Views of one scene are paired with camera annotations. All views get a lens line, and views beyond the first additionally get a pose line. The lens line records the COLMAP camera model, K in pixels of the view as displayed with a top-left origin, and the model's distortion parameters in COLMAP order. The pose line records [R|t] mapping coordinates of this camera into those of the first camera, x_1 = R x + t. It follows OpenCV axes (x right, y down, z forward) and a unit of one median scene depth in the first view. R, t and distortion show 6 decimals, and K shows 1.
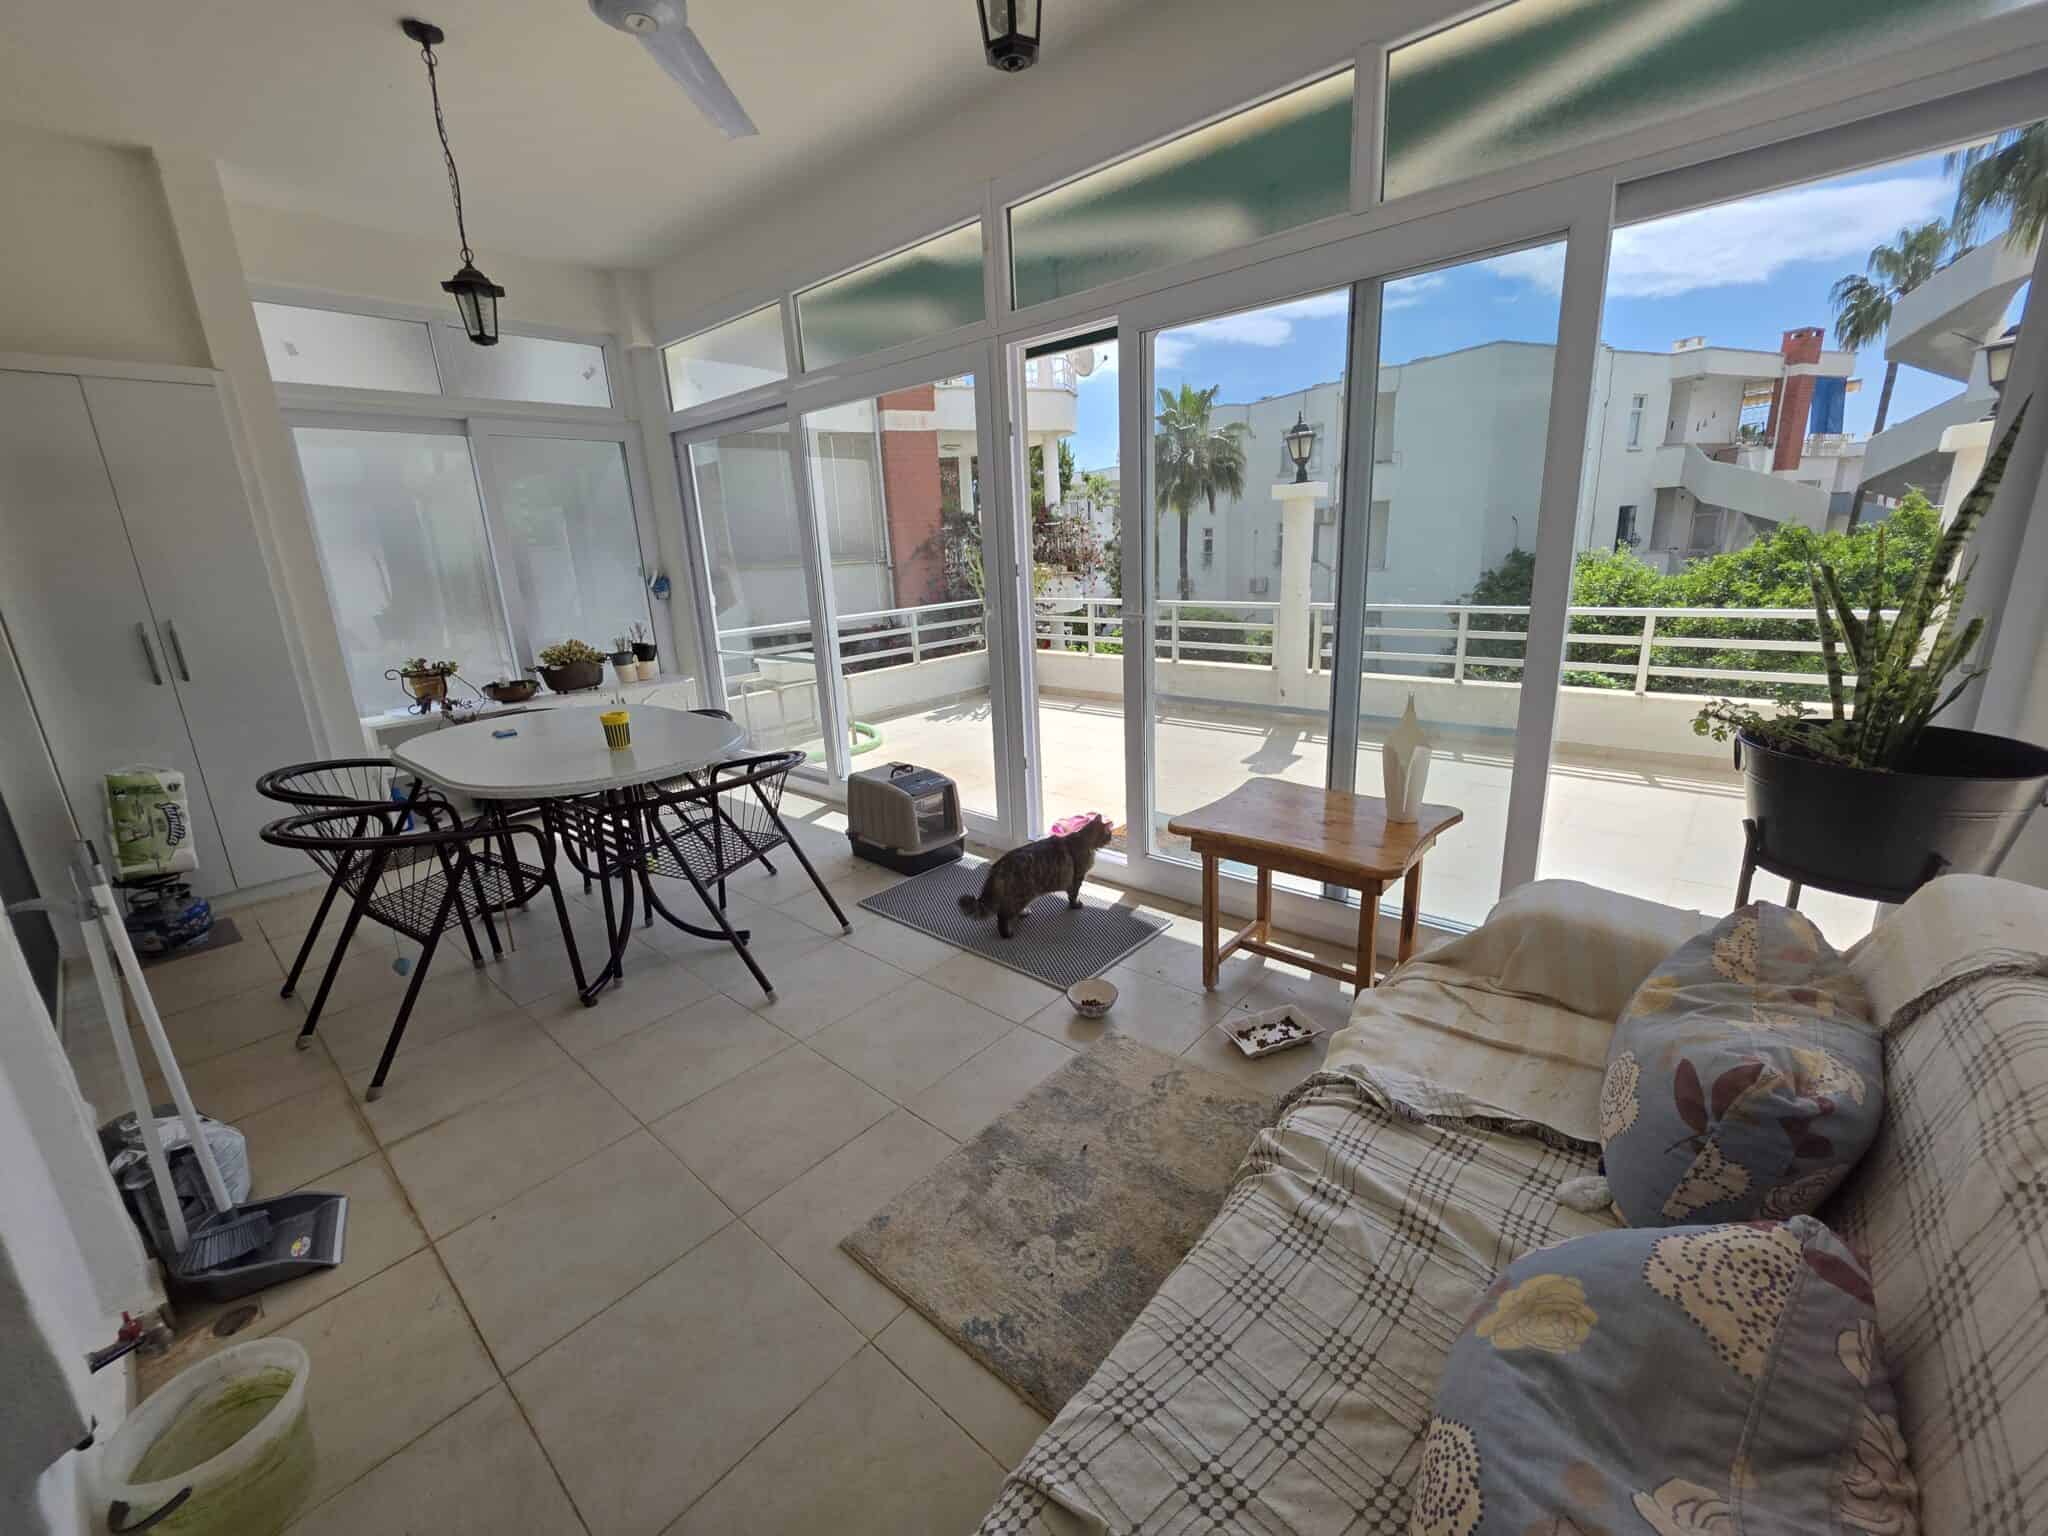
lens RADIAL K [[817.4, 0, 1030.6], [0, 817.4, 762.3], [0, 0, 1]] dist [0.001680, -0.000705]
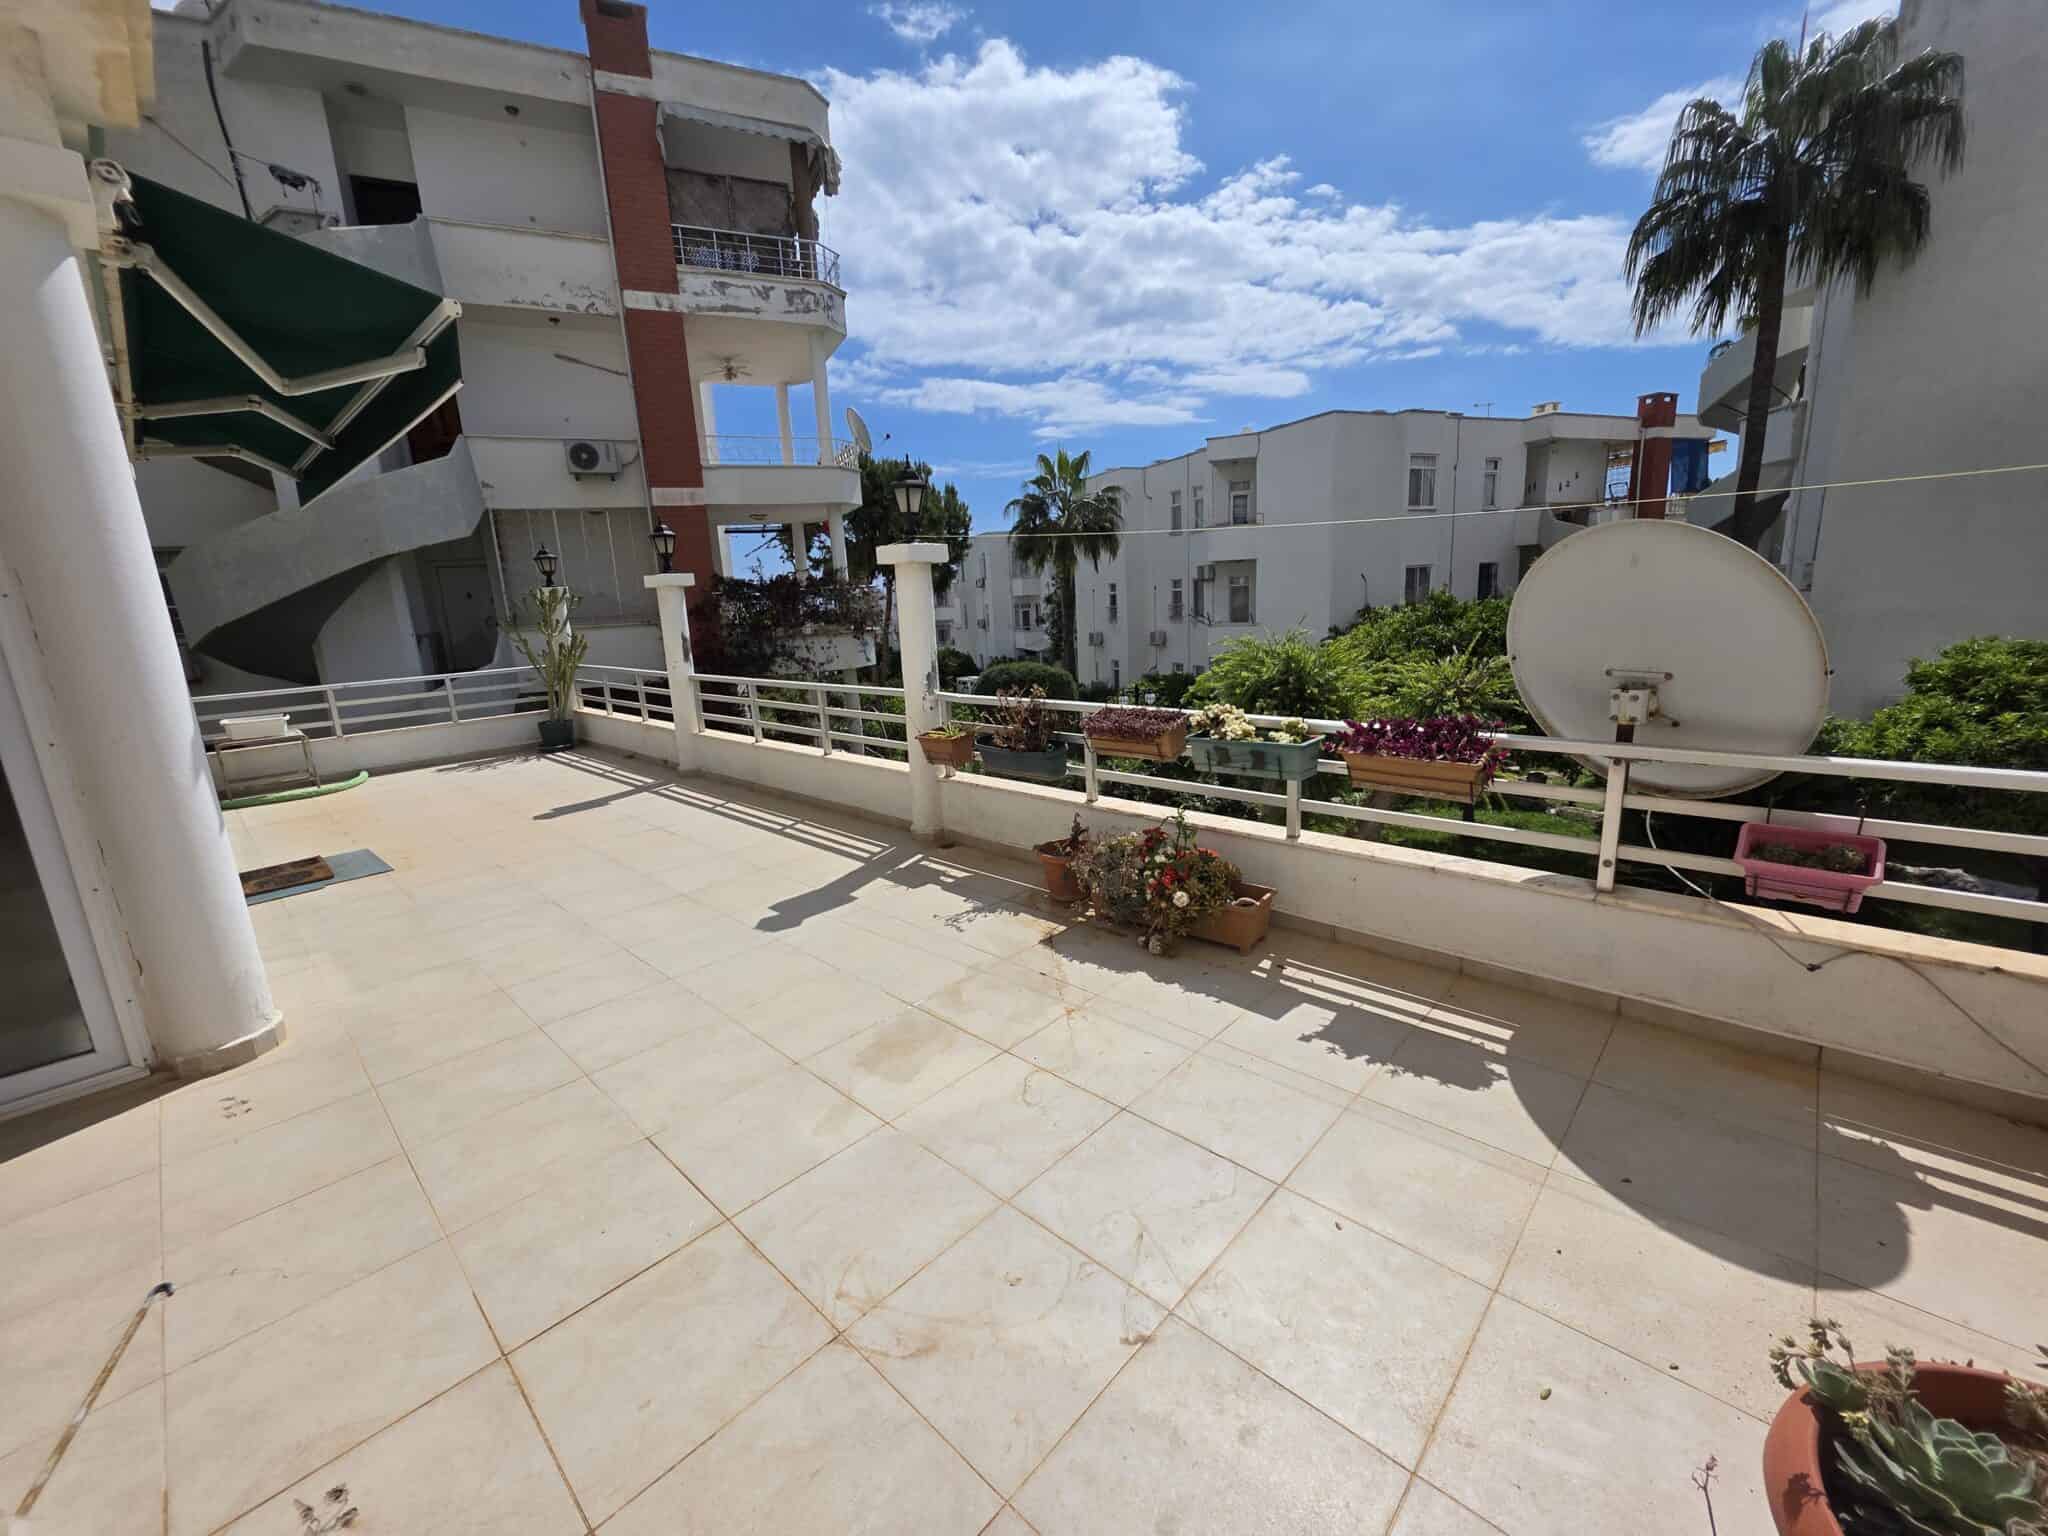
lens RADIAL K [[817.4, 0, 1030.6], [0, 817.4, 762.3], [0, 0, 1]] dist [0.001680, -0.000705]
pose [[0.999111, 0.007926, -0.041413, 0.203236], [-0.010236, 0.998385, -0.055884, -0.002434], [0.040903, 0.056258, 0.997578, -0.030536]]
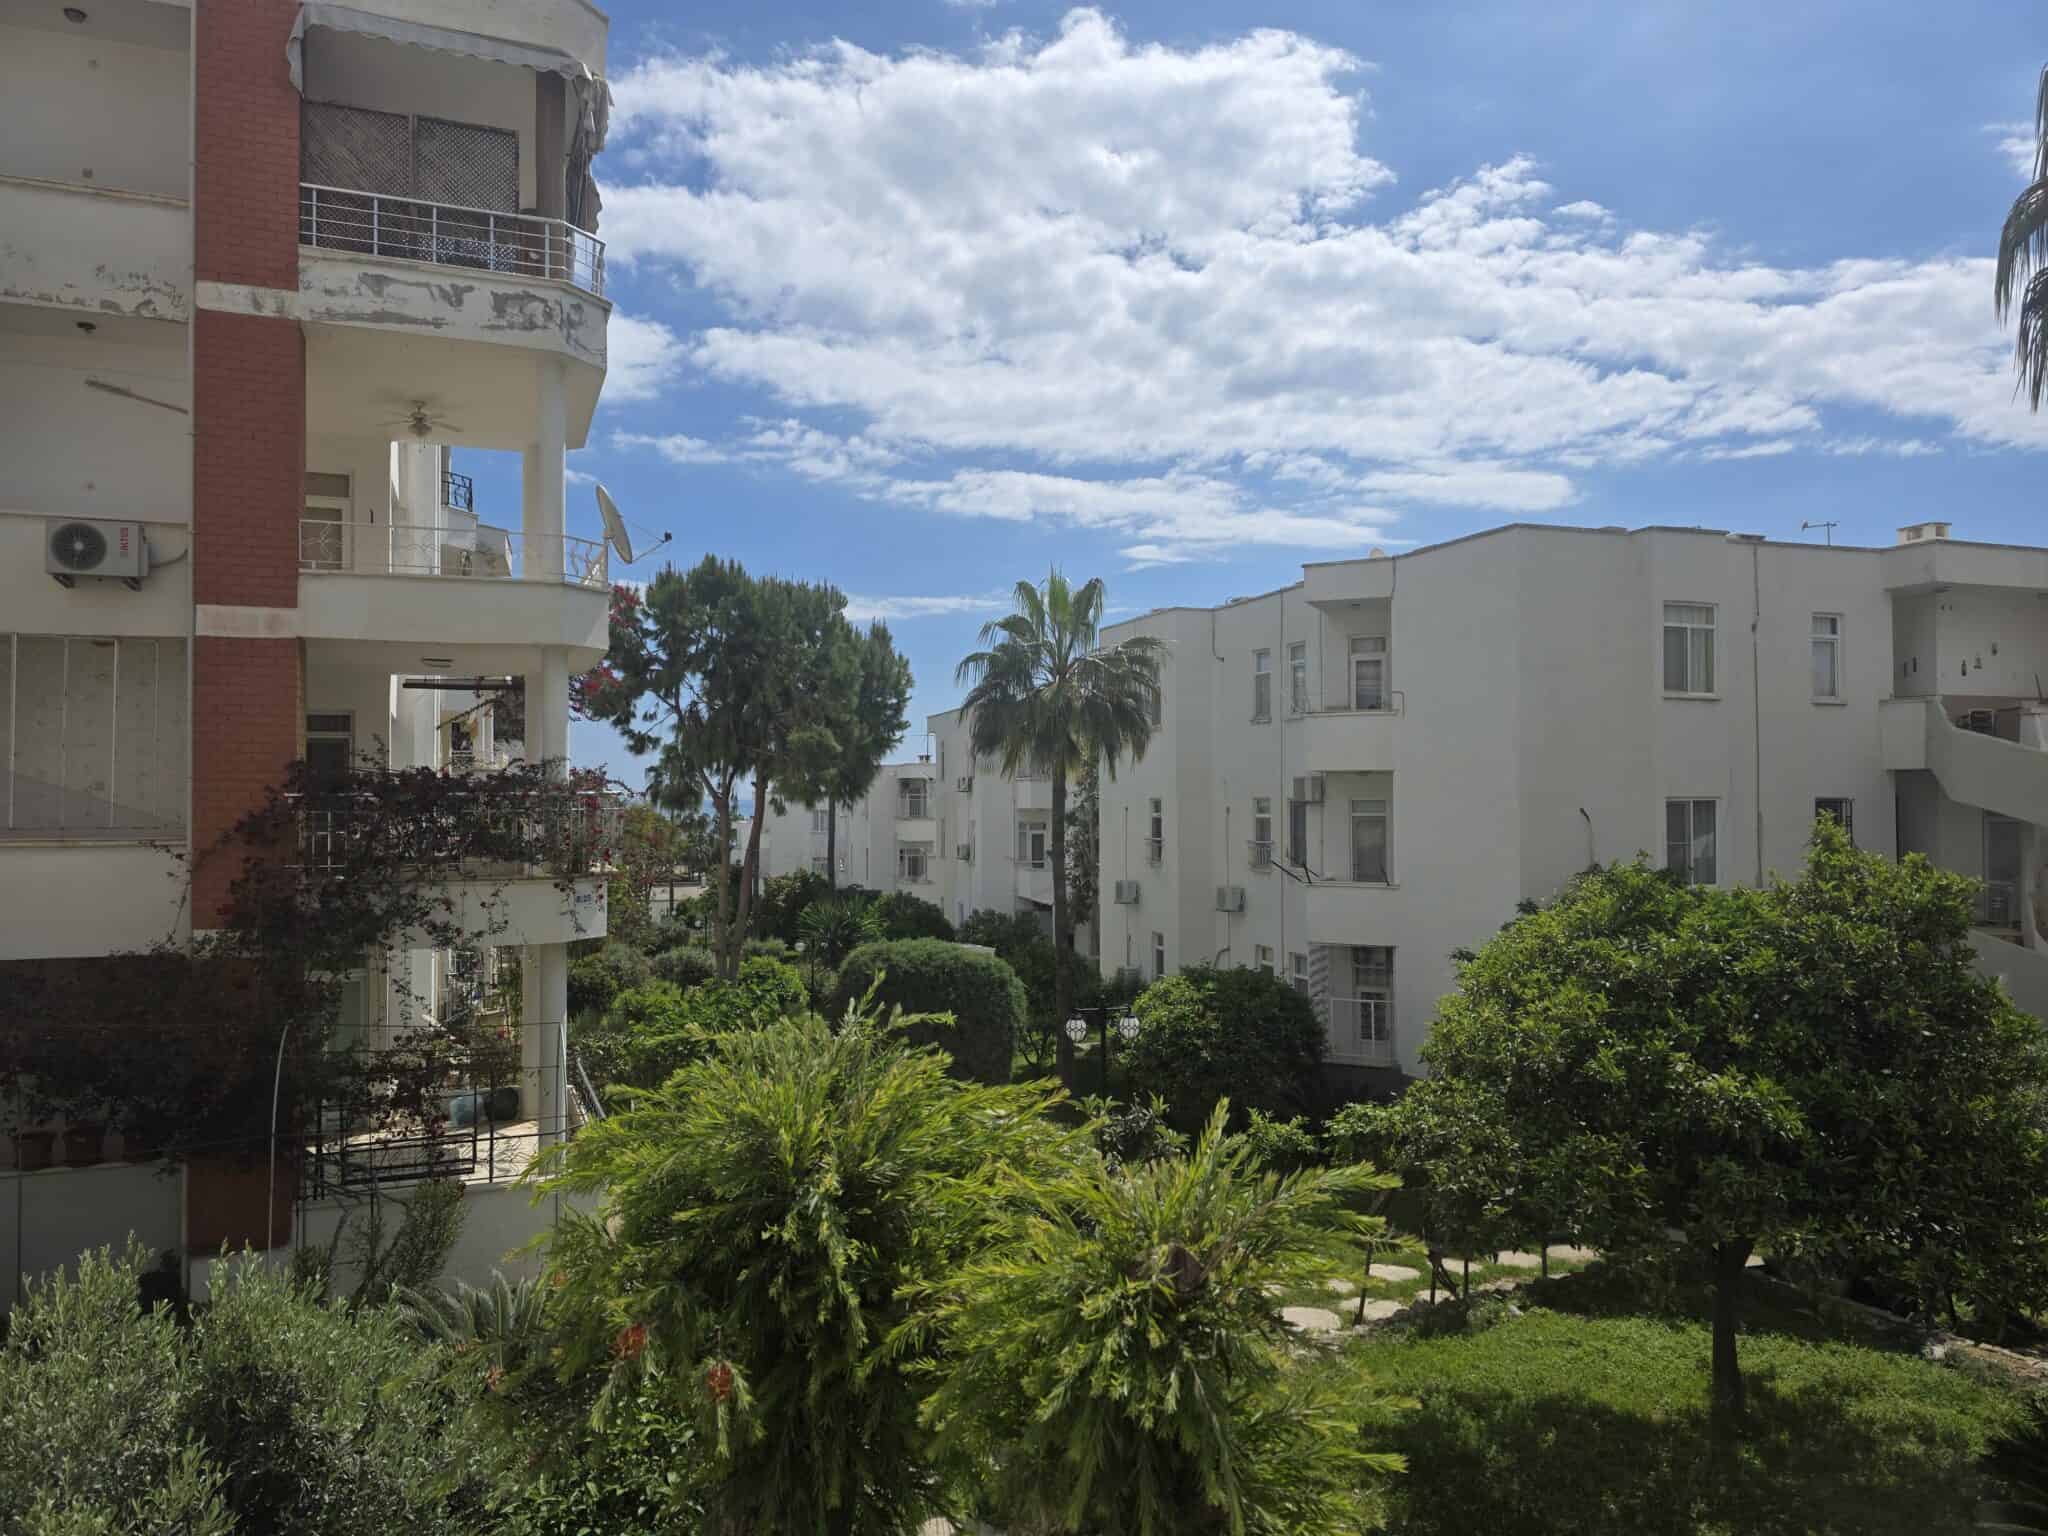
lens RADIAL K [[1360.8, 0, 1024.6], [0, 1360.8, 765.2], [0, 0, 1]] dist [0.088199, -0.086335]
pose [[0.992806, 0.044139, -0.111303, 0.296255], [-0.073562, 0.958300, -0.276132, -0.039658], [0.094473, 0.282333, 0.954653, 0.054677]]
